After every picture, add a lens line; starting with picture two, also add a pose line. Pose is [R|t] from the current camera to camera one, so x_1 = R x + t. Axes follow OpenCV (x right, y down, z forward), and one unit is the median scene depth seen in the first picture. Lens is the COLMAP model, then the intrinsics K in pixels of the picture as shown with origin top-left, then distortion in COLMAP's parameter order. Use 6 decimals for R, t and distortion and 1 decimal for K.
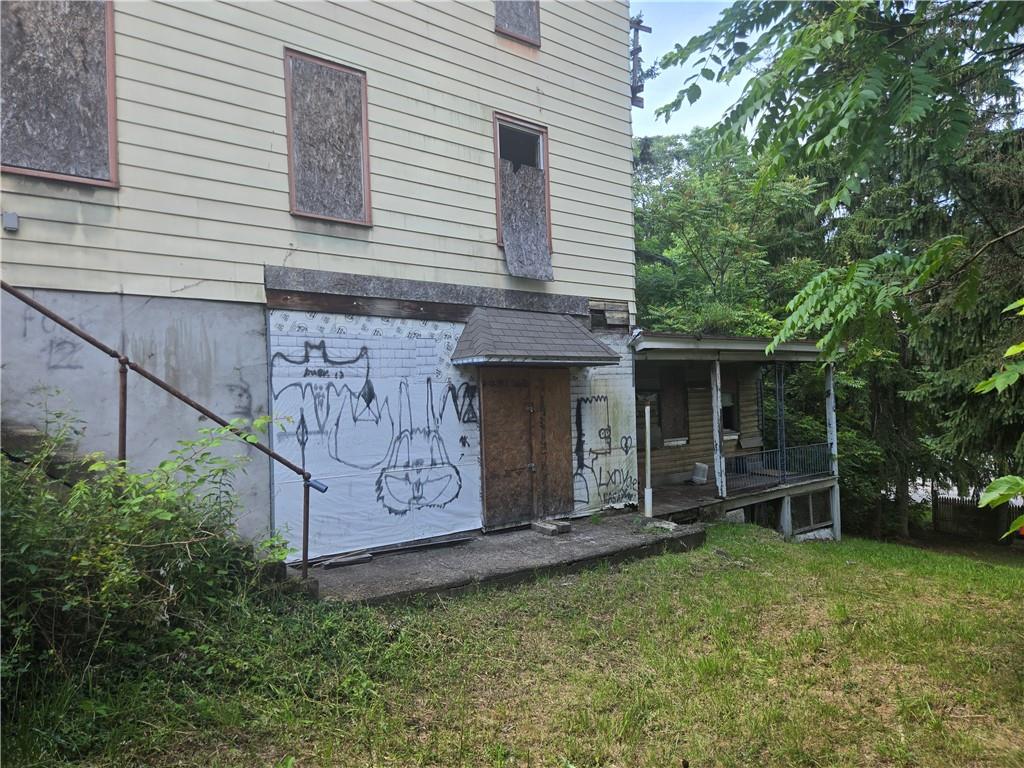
lens RADIAL K [[688.7, 0, 514.9], [0, 688.7, 392.5], [0, 0, 1]] dist [0.070670, -0.058065]
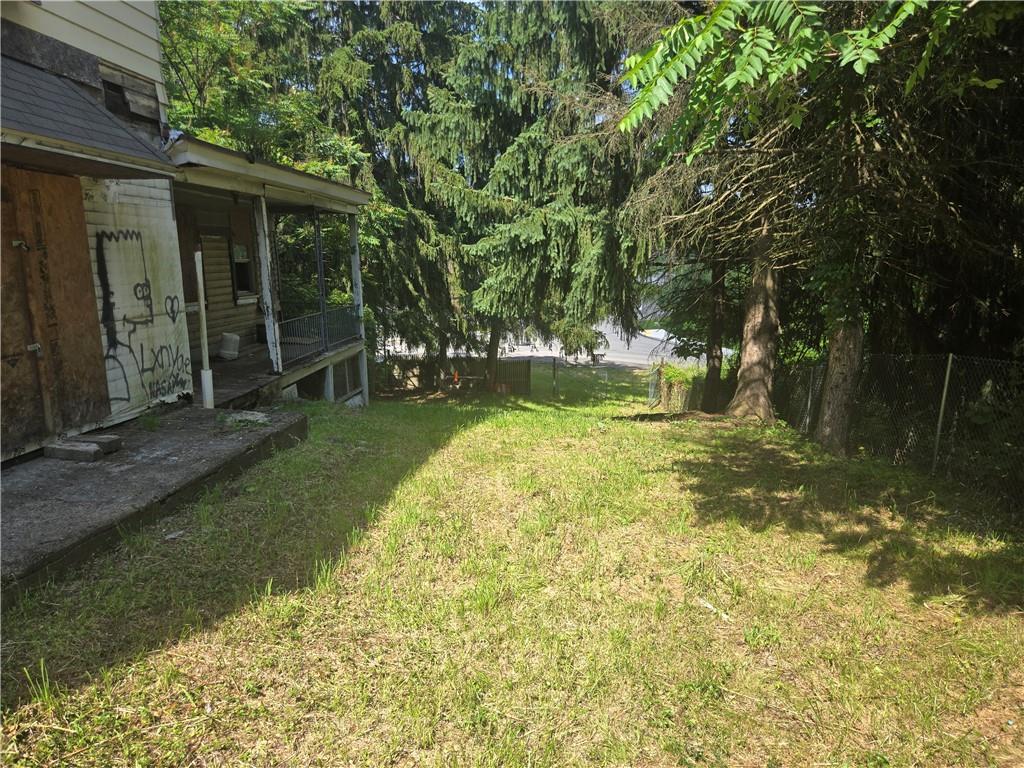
lens RADIAL K [[688.7, 0, 512.8], [0, 688.7, 396.8], [0, 0, 1]] dist [0.070670, -0.058065]
pose [[0.699891, -0.119507, 0.704181, -0.118055], [-0.015592, 0.983112, 0.182342, 0.037245], [-0.714079, -0.138599, 0.686208, 0.341858]]
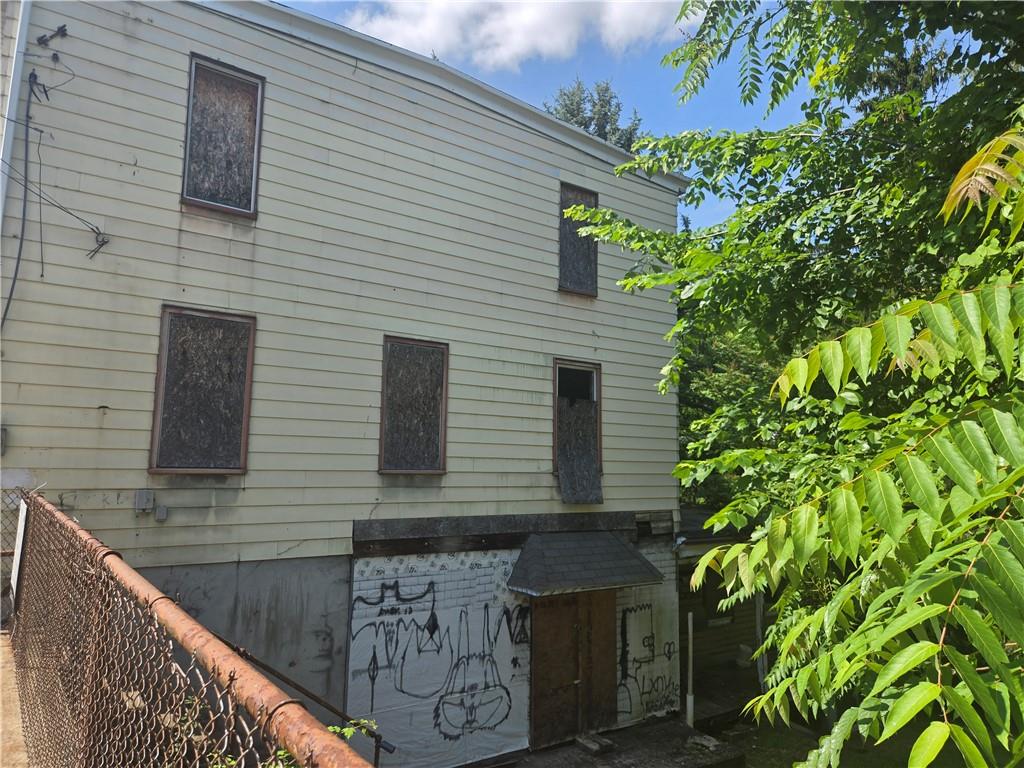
lens RADIAL K [[688.7, 0, 517.5], [0, 688.7, 380.8], [0, 0, 1]] dist [0.070670, -0.058065]
pose [[0.996660, 0.037003, -0.072793, -0.007309], [-0.045445, 0.991977, -0.117965, -0.237152], [0.067844, 0.120879, 0.990346, -0.135575]]
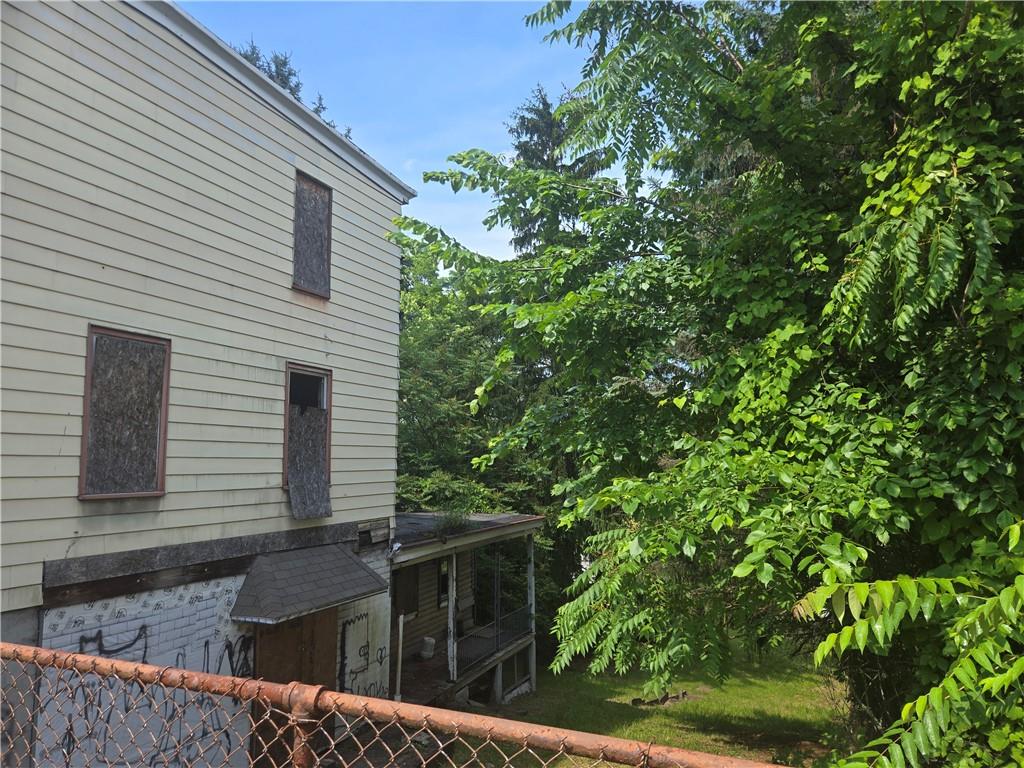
lens RADIAL K [[688.7, 0, 526.6], [0, 688.7, 396.3], [0, 0, 1]] dist [0.070670, -0.058065]
pose [[0.886032, 0.072345, 0.457945, -0.193723], [-0.025494, 0.993859, -0.107682, -0.256566], [-0.462923, 0.083735, 0.882435, -0.097867]]
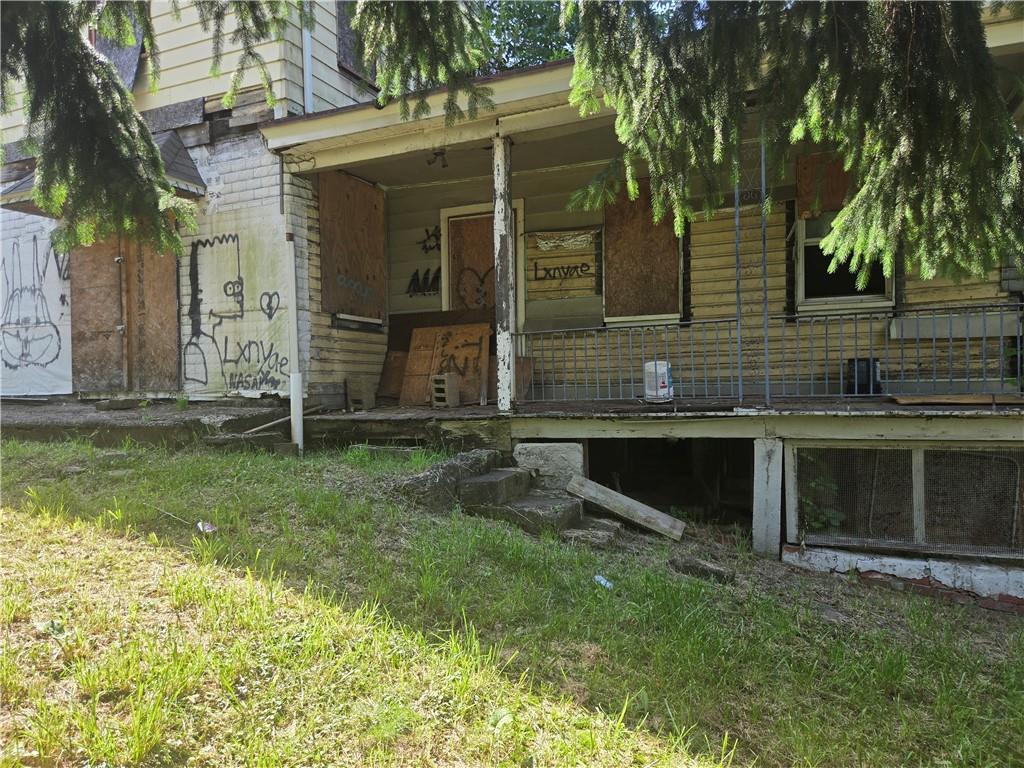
lens RADIAL K [[688.7, 0, 517.5], [0, 688.7, 389.6], [0, 0, 1]] dist [0.070670, -0.058065]
pose [[0.461334, 0.023858, -0.886906, 1.052562], [0.011499, 0.999394, 0.032866, 0.167416], [0.887152, -0.025361, 0.460780, 1.095566]]
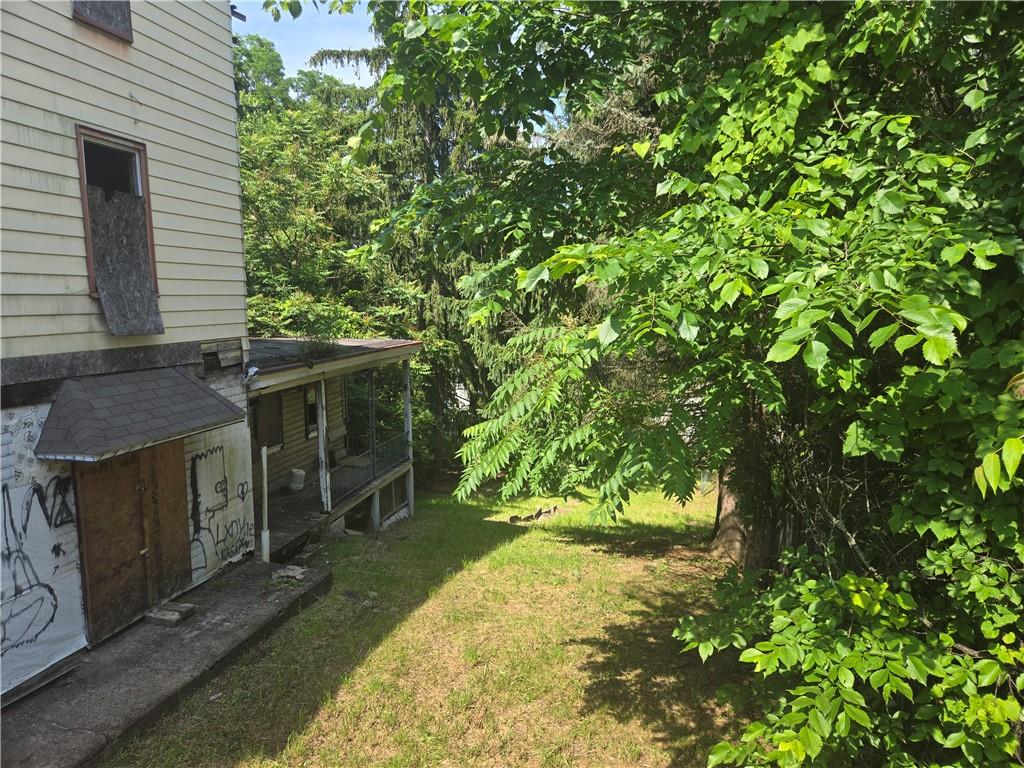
lens RADIAL K [[688.7, 0, 514.3], [0, 688.7, 382.2], [0, 0, 1]] dist [0.070670, -0.058065]
pose [[0.791587, -0.047834, 0.609182, -0.140838], [-0.021524, 0.994130, 0.106029, -0.218664], [-0.610678, -0.097043, 0.785910, 0.054821]]
